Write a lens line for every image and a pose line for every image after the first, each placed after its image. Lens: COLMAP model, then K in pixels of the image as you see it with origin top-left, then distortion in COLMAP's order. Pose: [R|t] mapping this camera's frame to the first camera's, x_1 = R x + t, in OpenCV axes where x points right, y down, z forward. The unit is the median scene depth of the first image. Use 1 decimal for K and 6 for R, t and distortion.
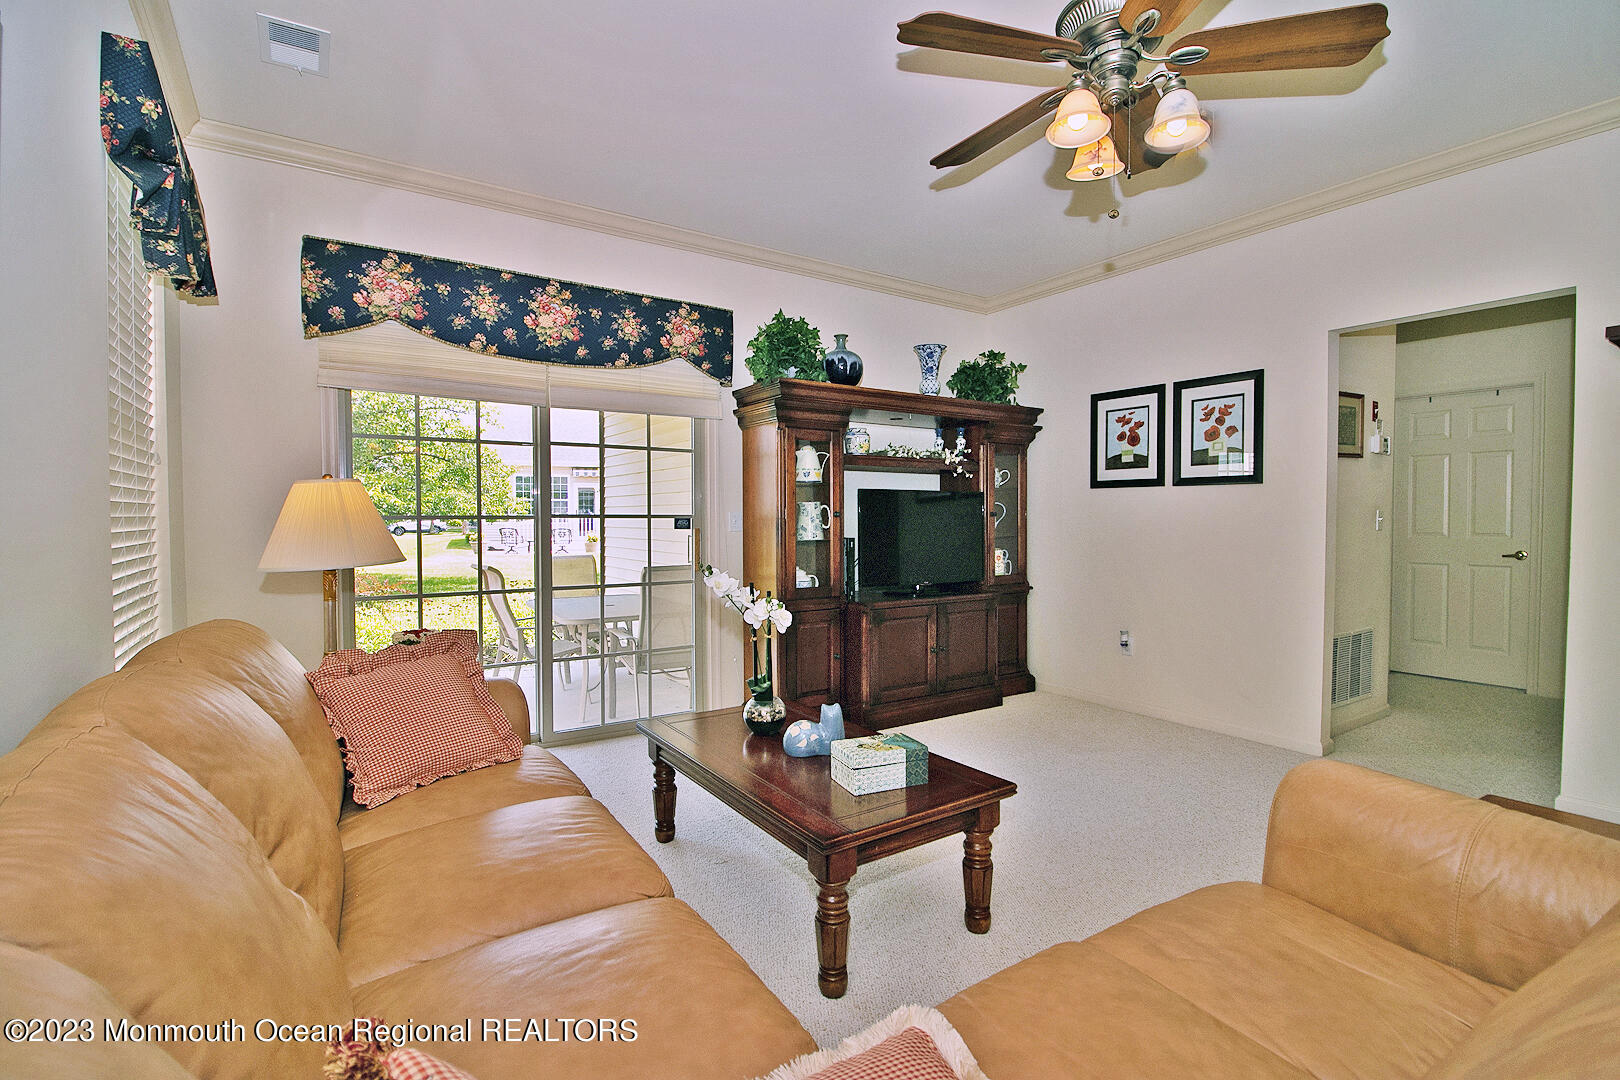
lens RADIAL K [[749.3, 0, 814.4], [0, 749.3, 544.2], [0, 0, 1]] dist [0.000552, 0.000060]
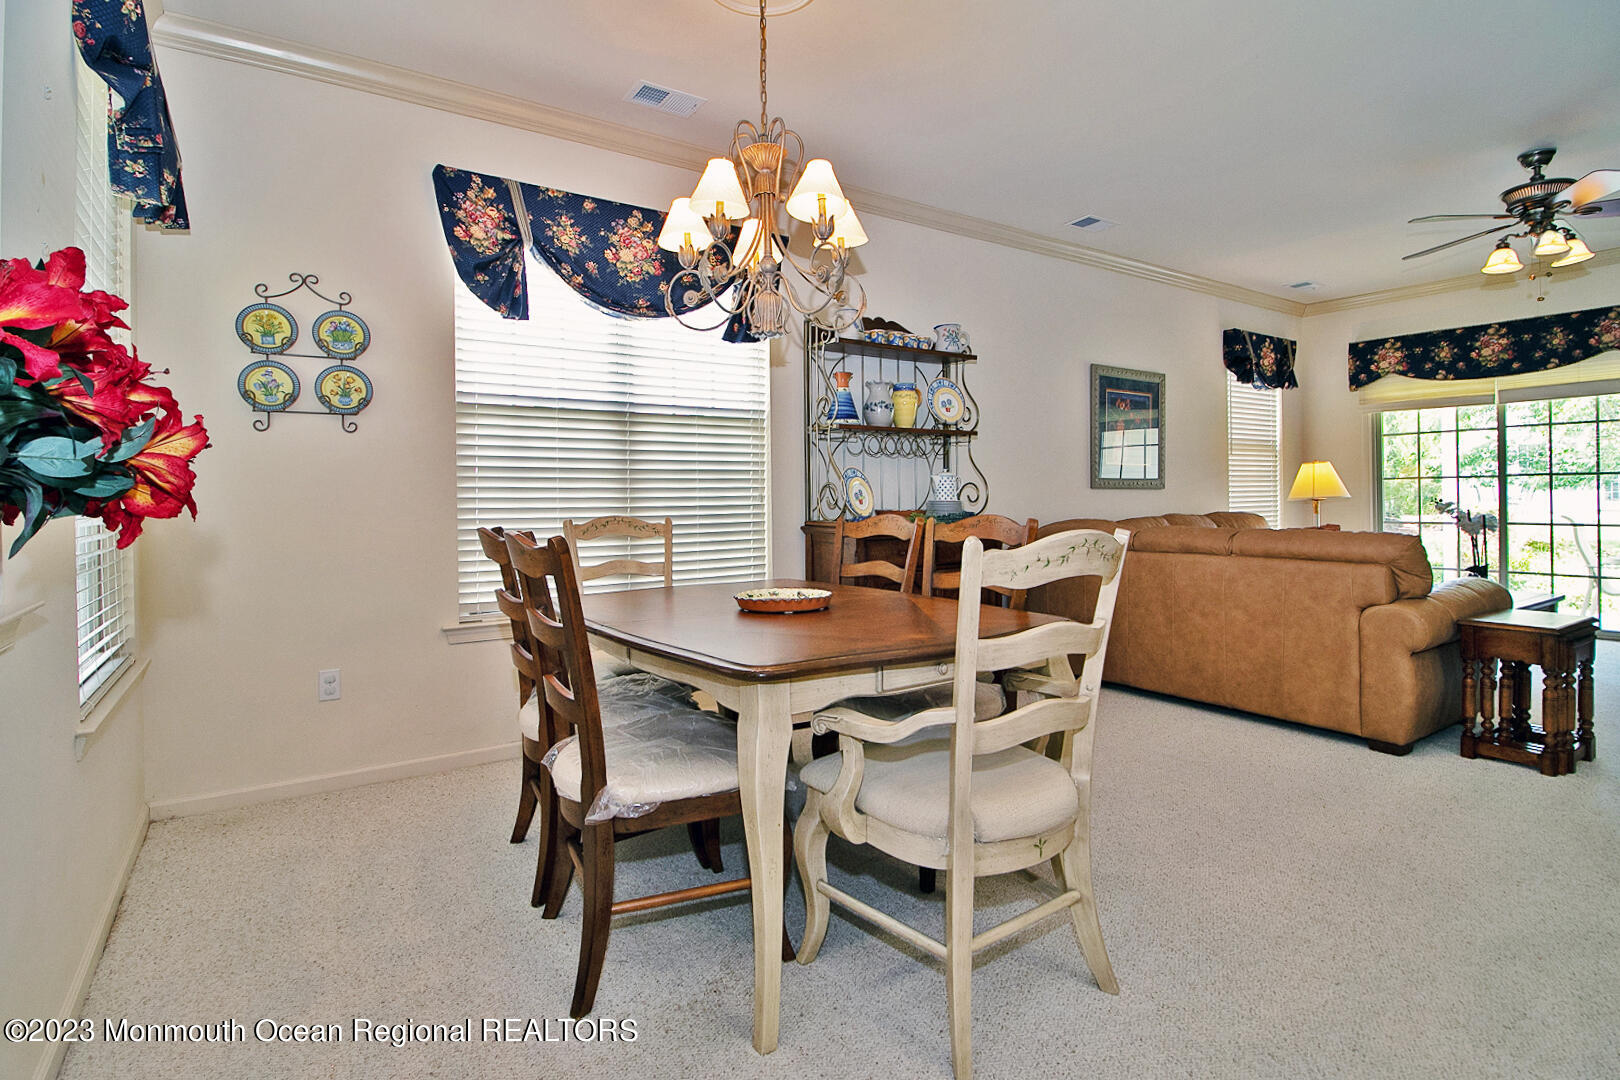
lens RADIAL K [[794.6, 0, 812.5], [0, 794.6, 497.1], [0, 0, 1]] dist [-0.001371, -0.013469]
pose [[0.010343, -0.000139, -0.999946, 1.150413], [-0.023755, 0.999718, -0.000384, 0.038598], [0.999664, 0.023758, 0.010337, -0.384573]]
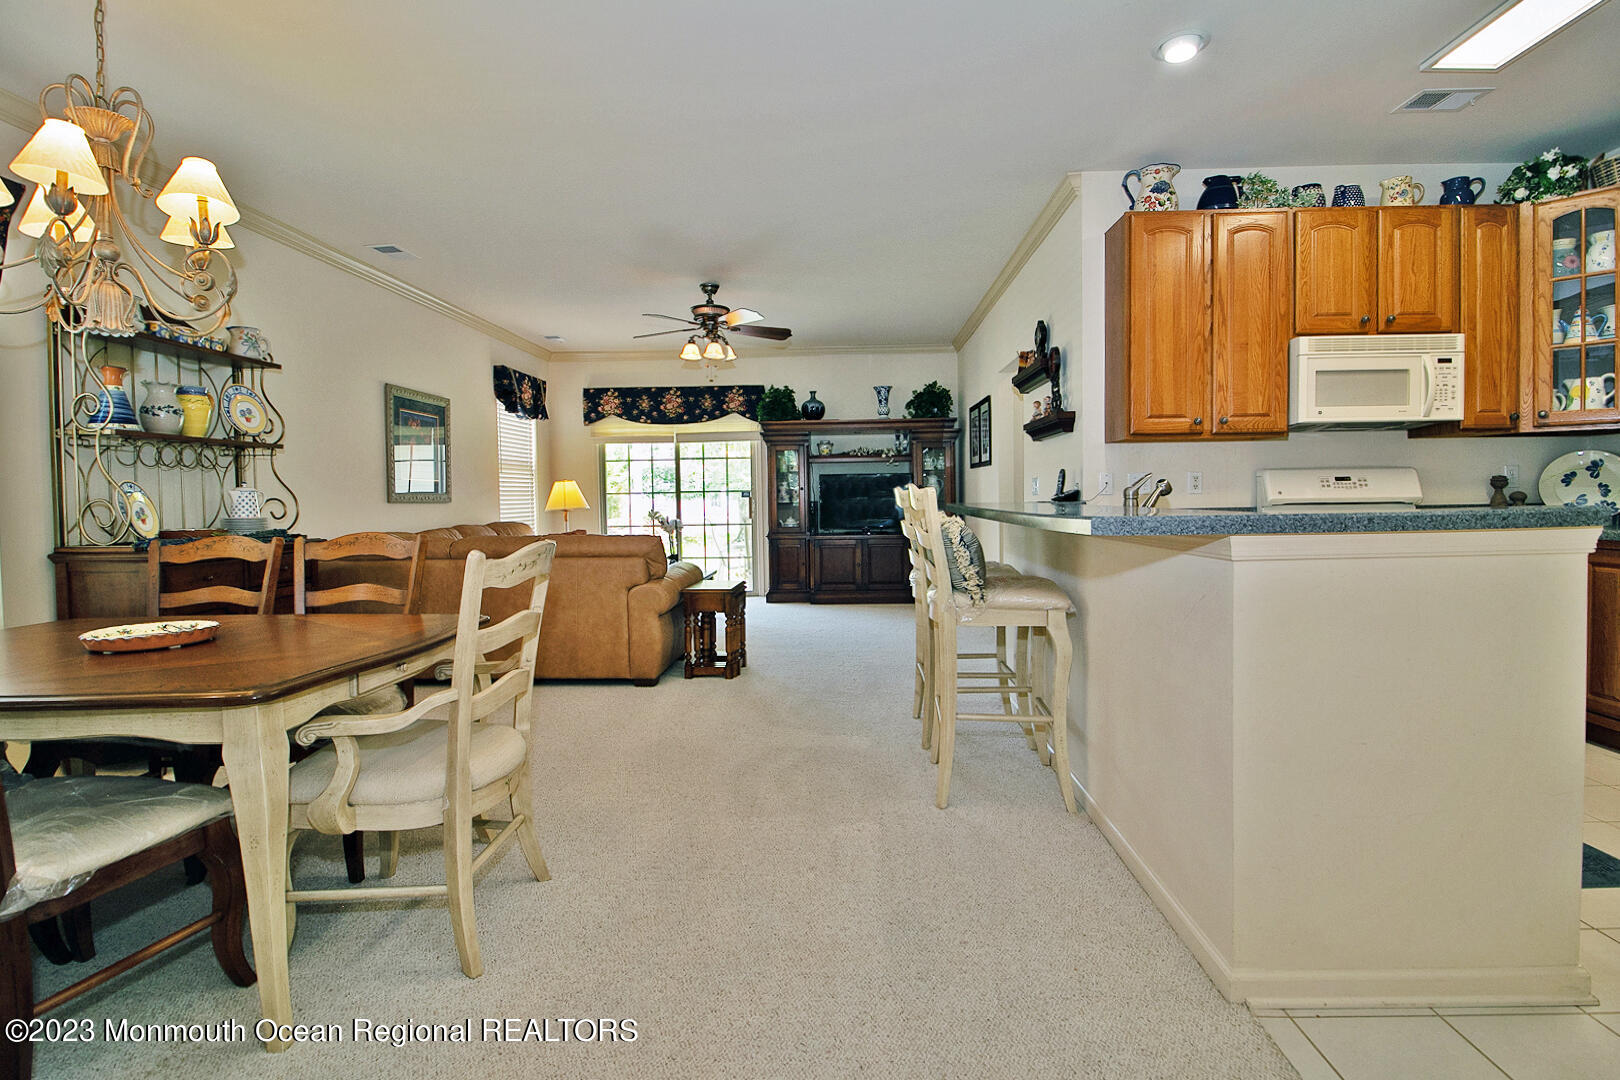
lens RADIAL K [[762.3, 0, 815.9], [0, 762.3, 522.2], [0, 0, 1]] dist [-0.001510, -0.014781]
pose [[0.811793, 0.007157, -0.583902, 1.210284], [-0.004820, 0.999973, 0.005555, 0.035027], [0.583926, -0.001695, 0.811805, -0.551553]]
